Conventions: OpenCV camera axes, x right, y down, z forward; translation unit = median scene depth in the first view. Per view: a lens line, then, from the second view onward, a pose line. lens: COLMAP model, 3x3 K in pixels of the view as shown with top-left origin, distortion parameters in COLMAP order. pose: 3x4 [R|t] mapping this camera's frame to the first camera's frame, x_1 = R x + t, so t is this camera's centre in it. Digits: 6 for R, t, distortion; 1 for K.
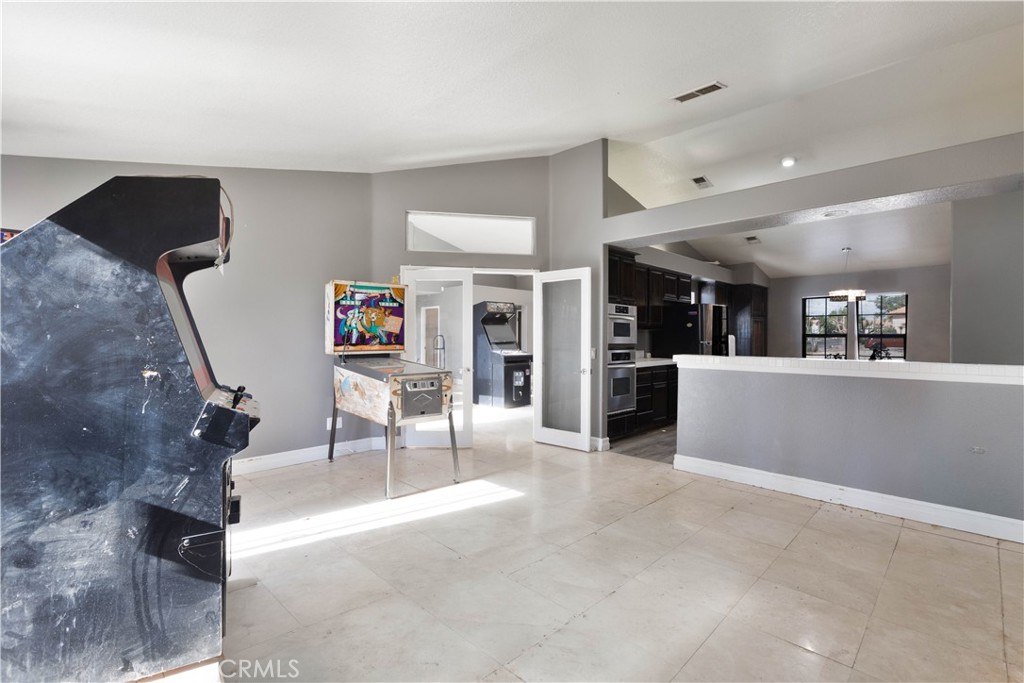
lens RADIAL K [[457.0, 0, 513.7], [0, 457.0, 337.5], [0, 0, 1]] dist [-0.000850, -0.000295]
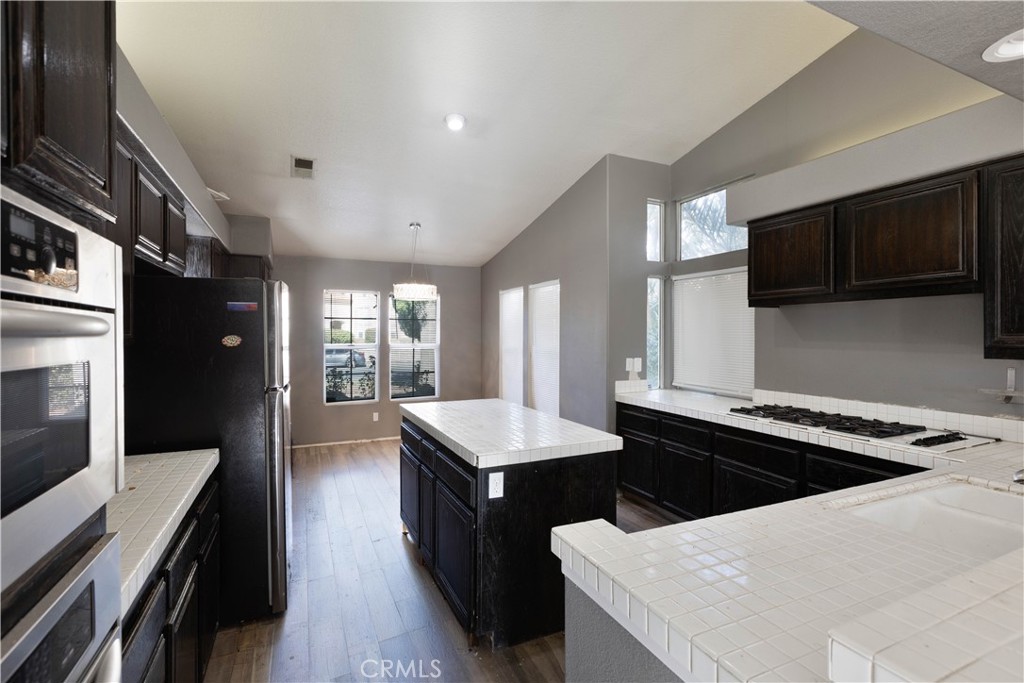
lens RADIAL K [[457.0, 0, 513.7], [0, 457.0, 337.5], [0, 0, 1]] dist [-0.000850, -0.000295]
pose [[0.351999, -0.008559, 0.935961, 0.181741], [0.000301, 0.999959, 0.009031, -0.041010], [-0.936000, -0.002897, 0.351987, 0.869499]]
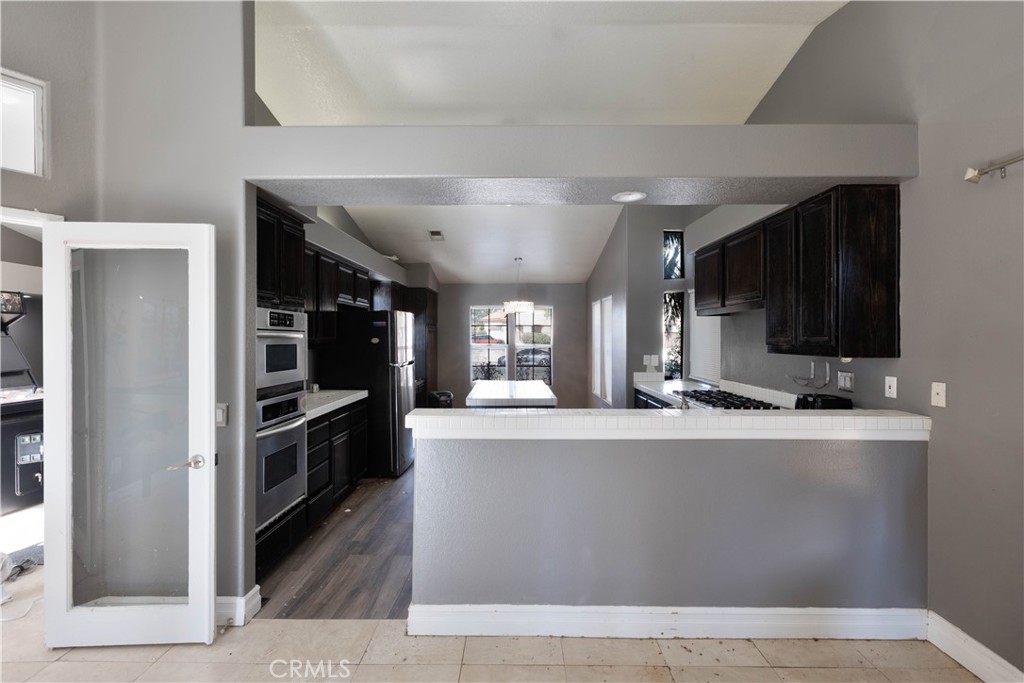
lens RADIAL K [[457.0, 0, 513.7], [0, 457.0, 337.5], [0, 0, 1]] dist [-0.000850, -0.000295]
pose [[0.718217, -0.003880, 0.695809, 0.062475], [0.003441, 0.999992, 0.002024, -0.041085], [-0.695811, 0.000940, 0.718224, 0.440613]]
